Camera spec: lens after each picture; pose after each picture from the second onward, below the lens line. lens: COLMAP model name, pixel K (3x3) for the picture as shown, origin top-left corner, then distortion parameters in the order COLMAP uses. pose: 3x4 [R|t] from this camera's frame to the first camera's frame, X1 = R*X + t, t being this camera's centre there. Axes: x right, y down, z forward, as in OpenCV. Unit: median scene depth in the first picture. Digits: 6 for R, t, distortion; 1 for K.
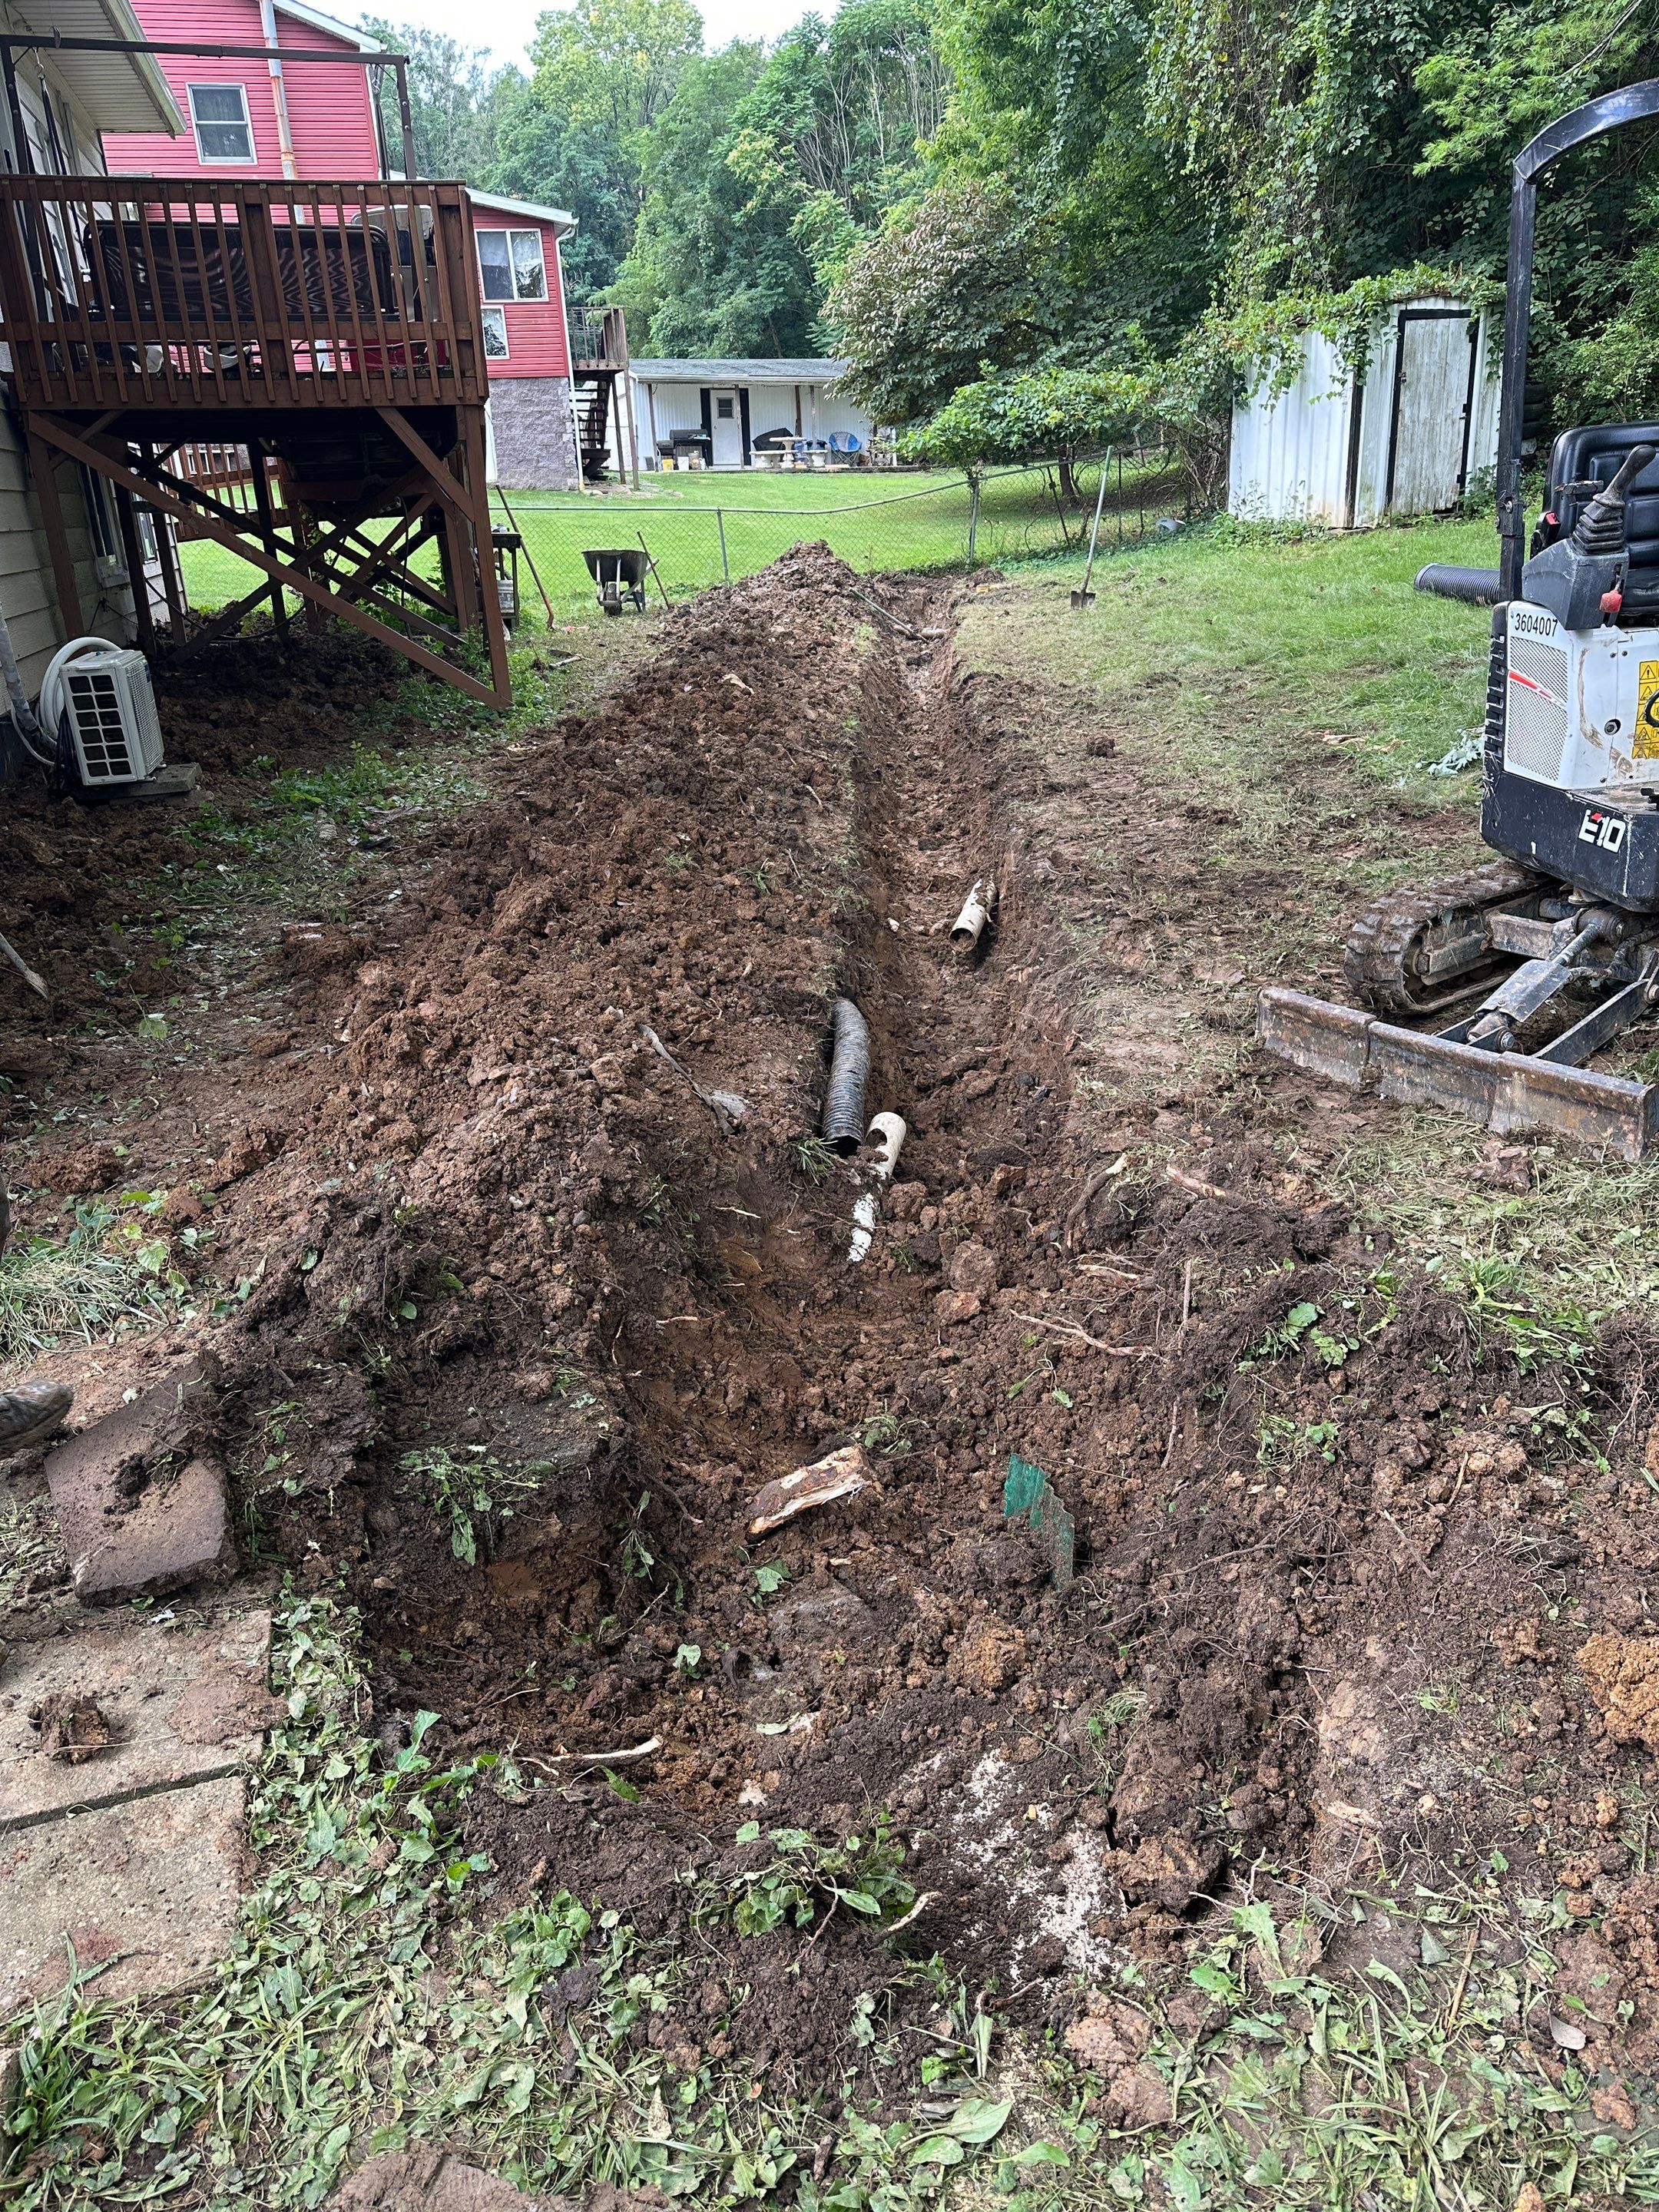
lens RADIAL K [[1522.5, 0, 838.6], [0, 1522.5, 1090.7], [0, 0, 1]] dist [-0.016482, -0.004816]
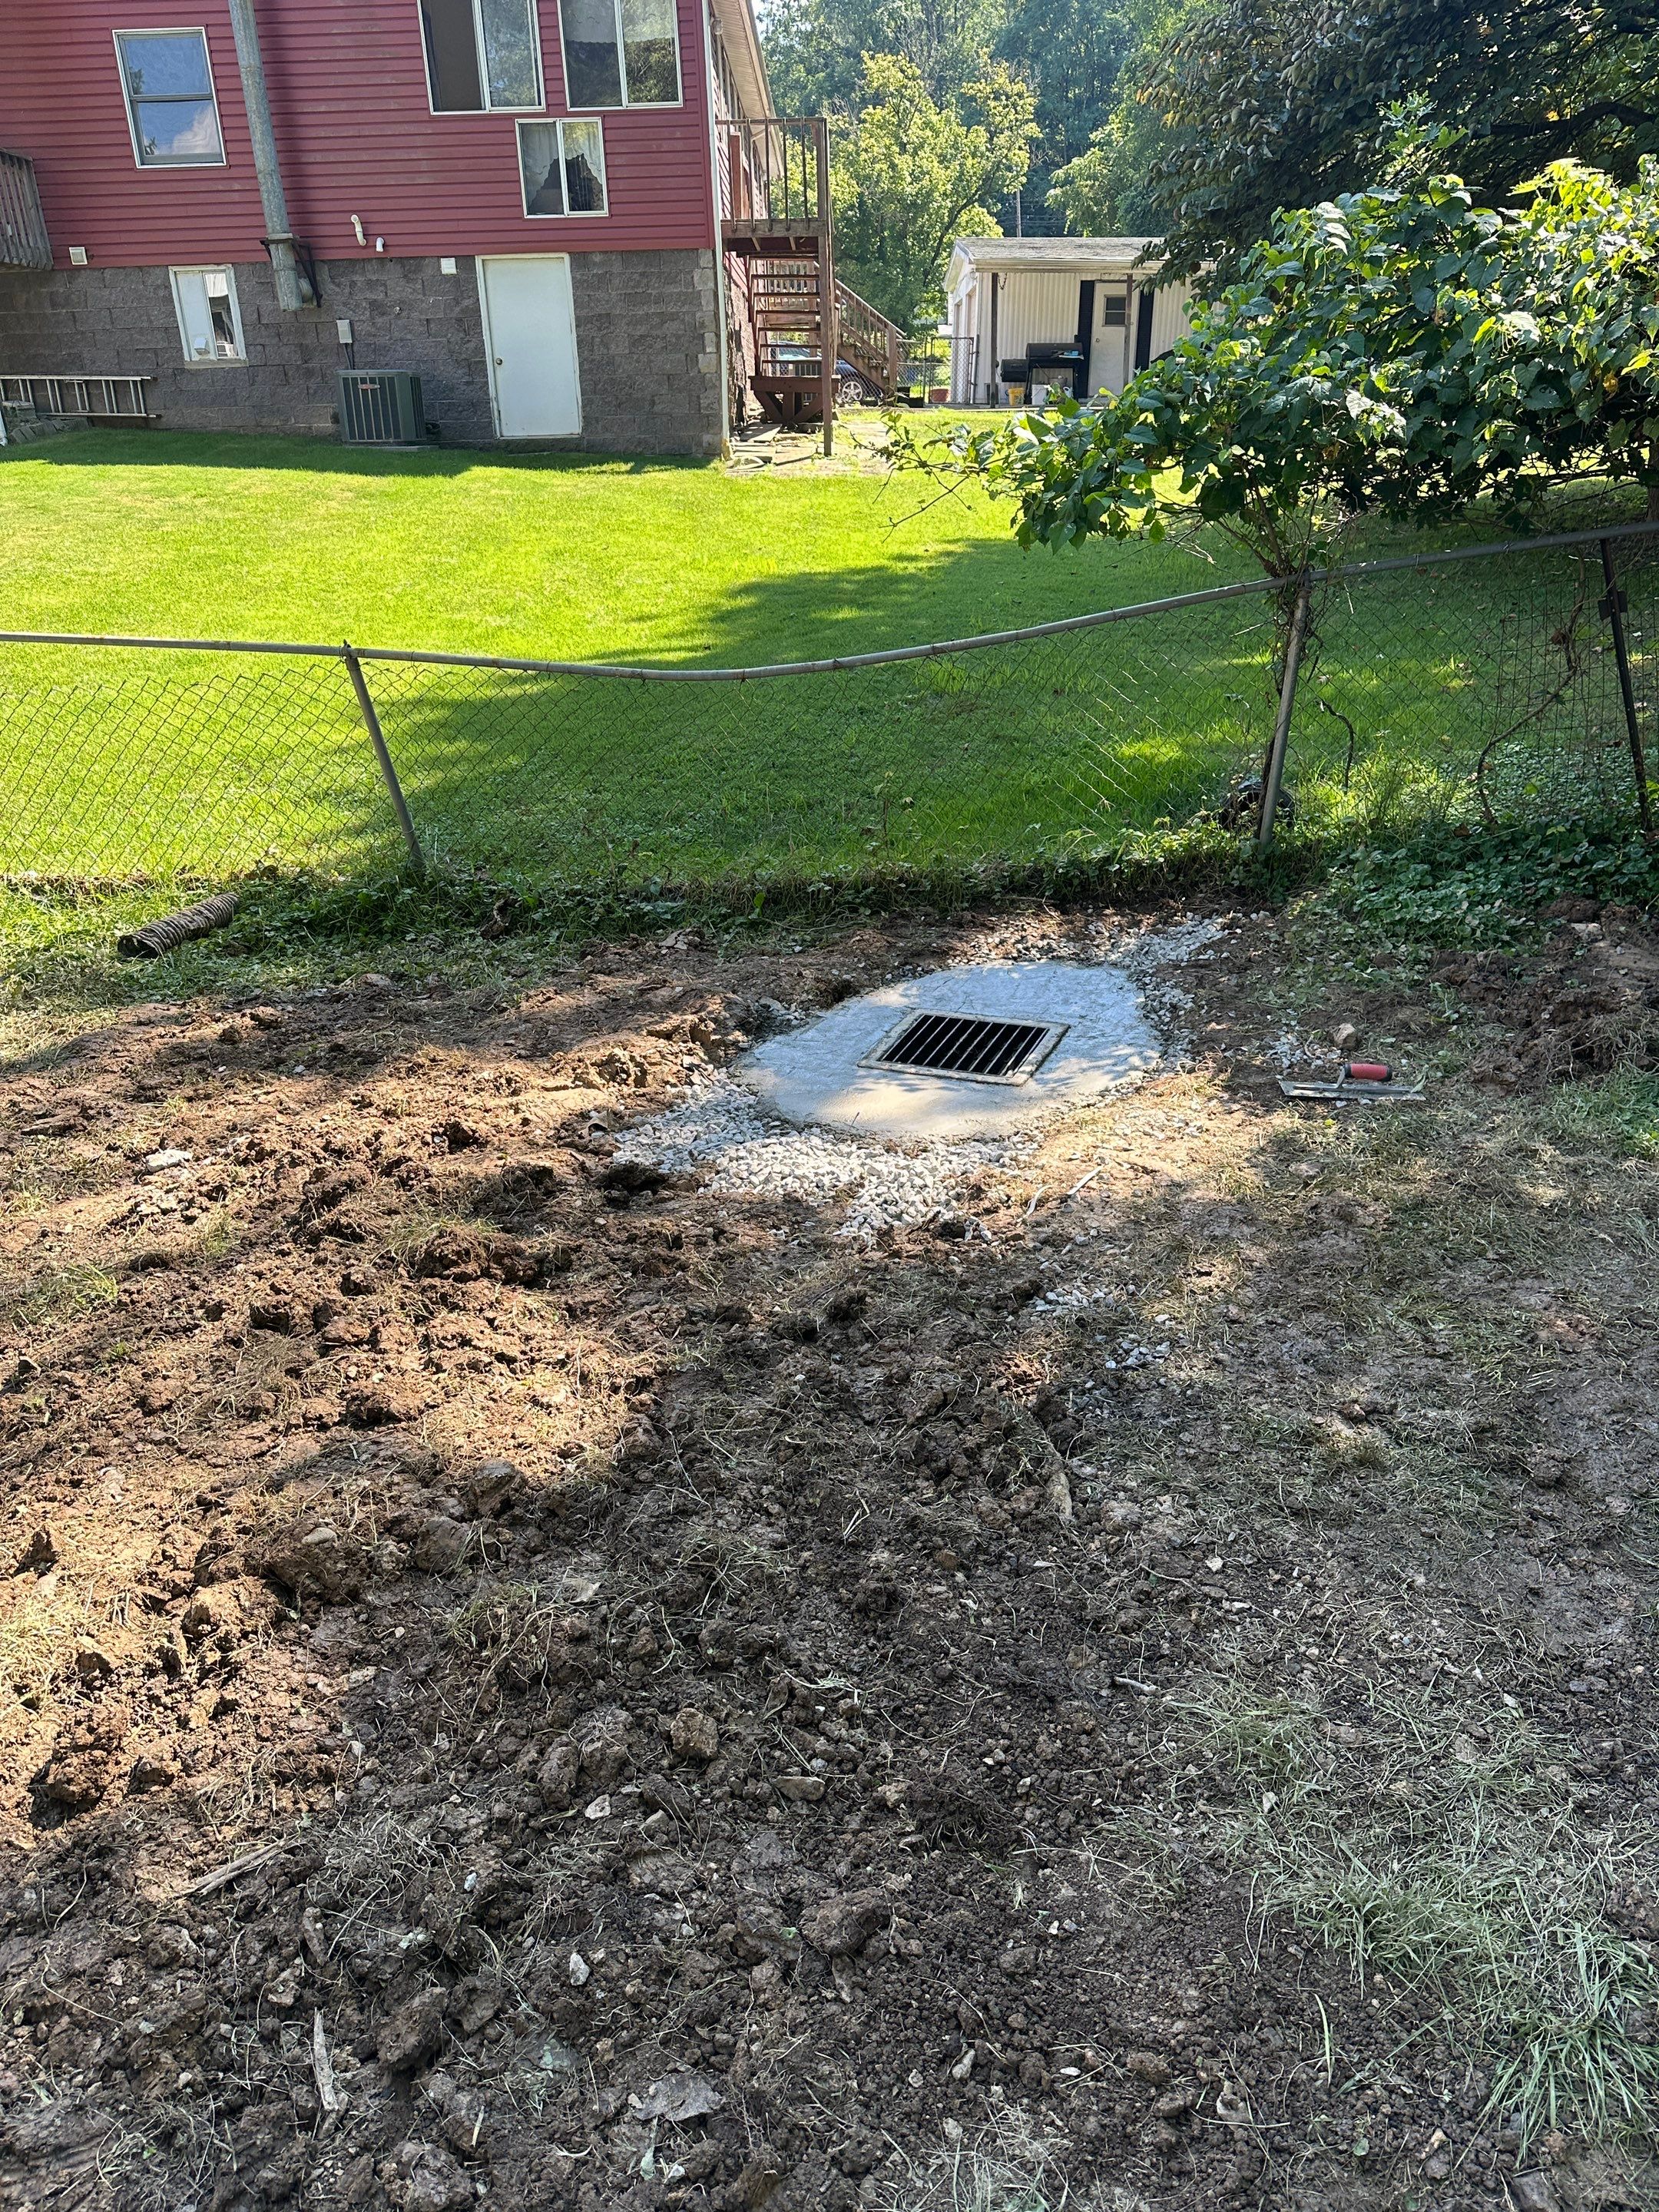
lens RADIAL K [[1522.5, 0, 827.8], [0, 1522.5, 1098.1], [0, 0, 1]] dist [-0.016482, -0.004816]
pose [[0.946636, 0.147176, -0.286740, 0.108409], [-0.131208, 0.988571, 0.074241, -0.342532], [0.294390, -0.032656, 0.955127, 0.770875]]
